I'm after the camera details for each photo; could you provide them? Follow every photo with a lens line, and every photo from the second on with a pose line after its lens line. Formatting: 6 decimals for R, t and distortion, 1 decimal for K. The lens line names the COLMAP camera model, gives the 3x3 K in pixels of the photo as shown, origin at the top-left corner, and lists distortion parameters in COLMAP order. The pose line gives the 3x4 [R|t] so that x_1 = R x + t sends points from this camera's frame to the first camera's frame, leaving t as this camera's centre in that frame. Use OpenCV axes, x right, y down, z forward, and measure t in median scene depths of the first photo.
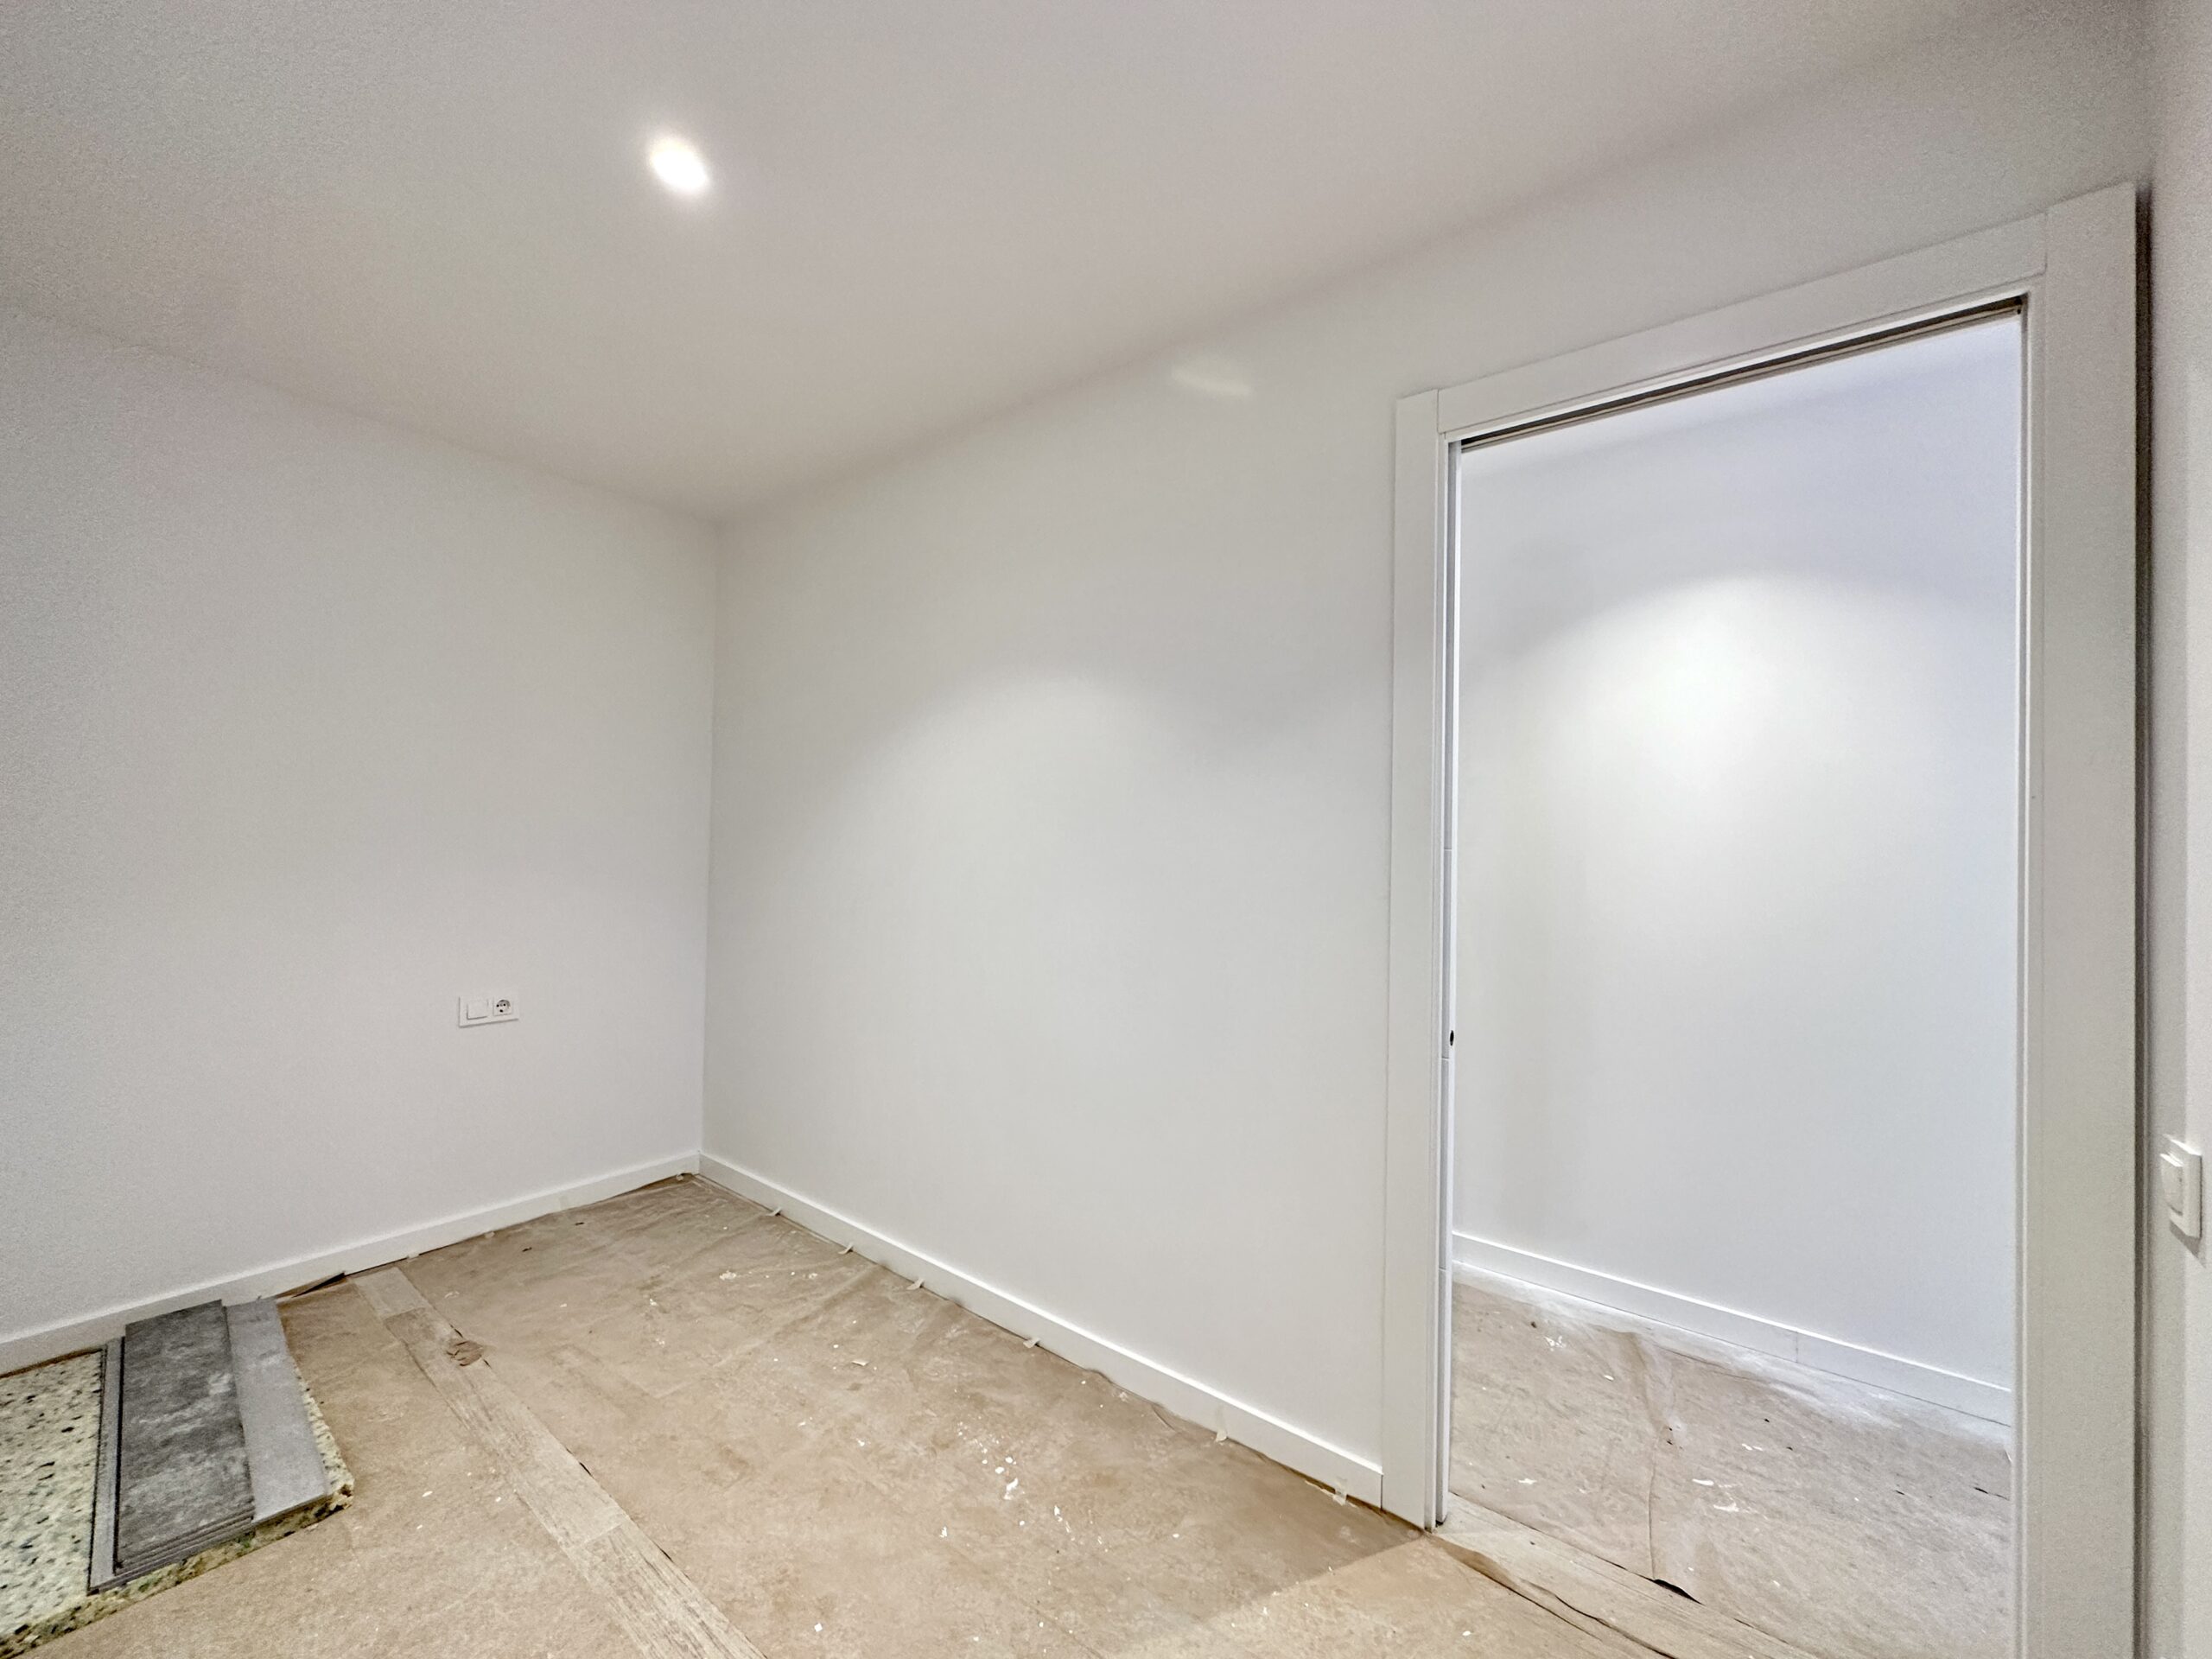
lens RADIAL K [[883.5, 0, 1106.1], [0, 883.5, 825.0], [0, 0, 1]] dist [0.000660, 0.000231]
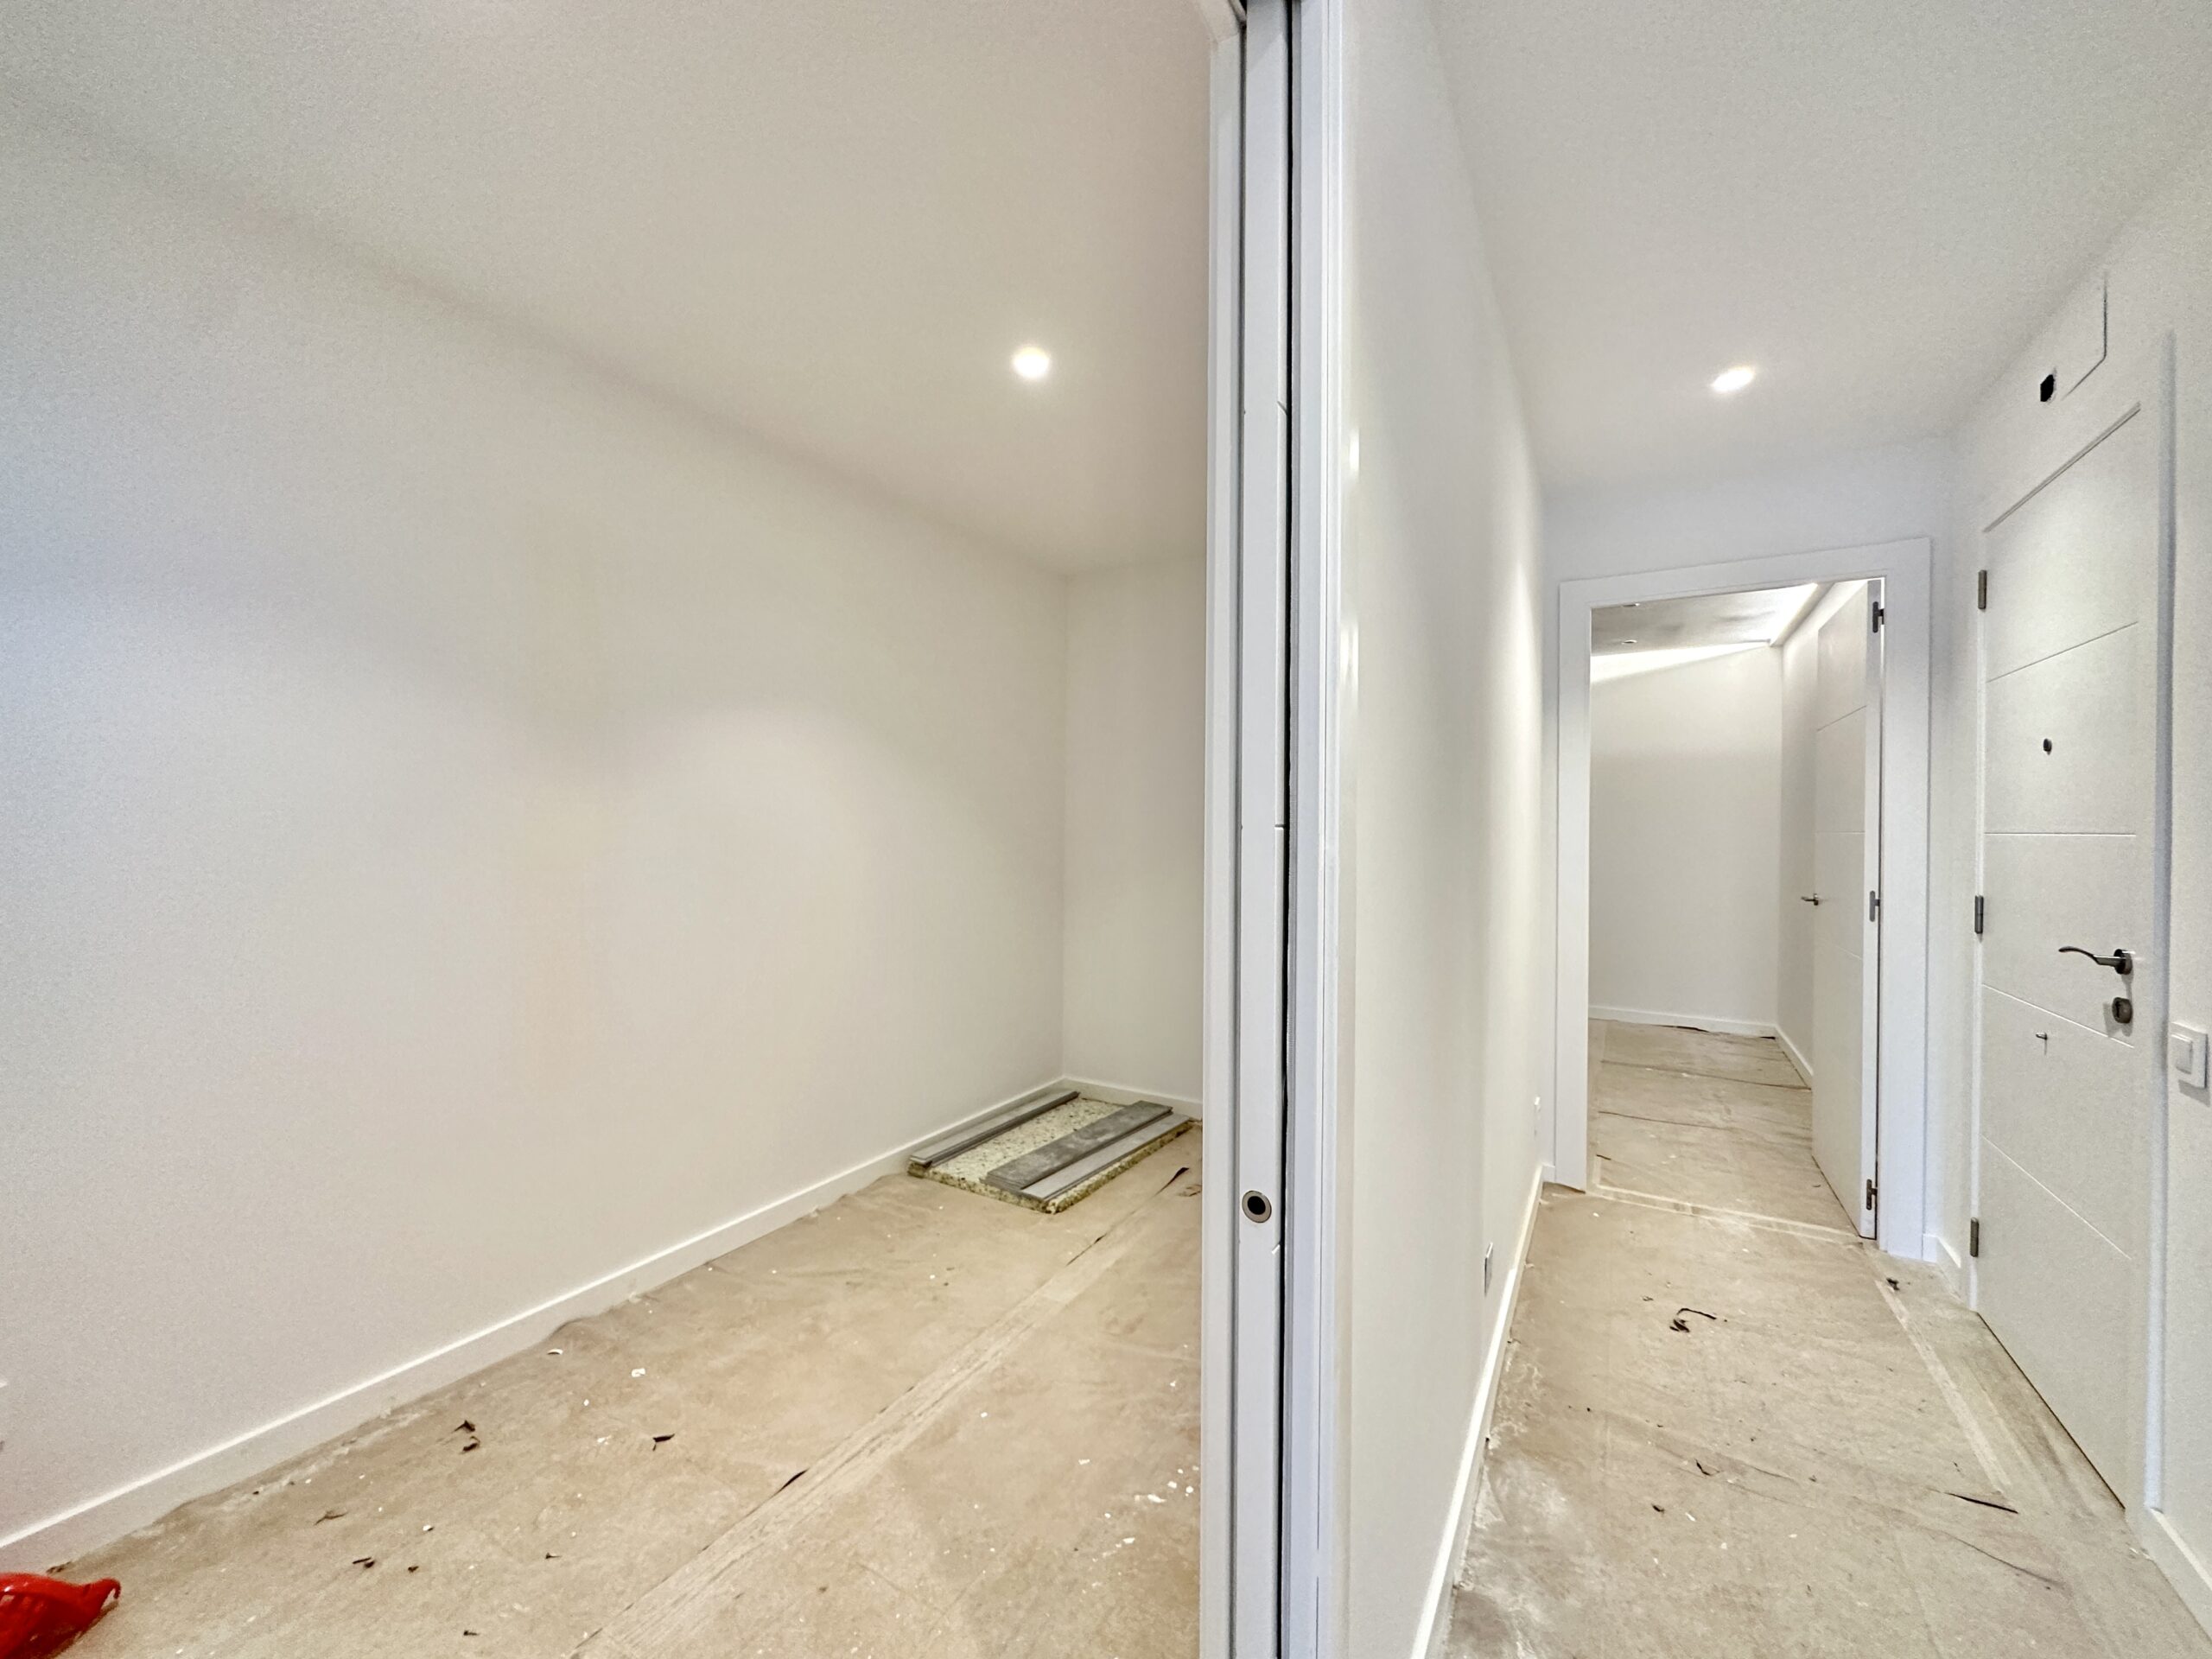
lens RADIAL K [[883.5, 0, 1105.8], [0, 883.5, 832.5], [0, 0, 1]] dist [0.000660, 0.000231]
pose [[0.153274, -0.003778, -0.988176, 0.839512], [-0.002175, 0.999989, -0.004161, 0.024289], [0.988181, 0.002787, 0.153264, 0.795692]]
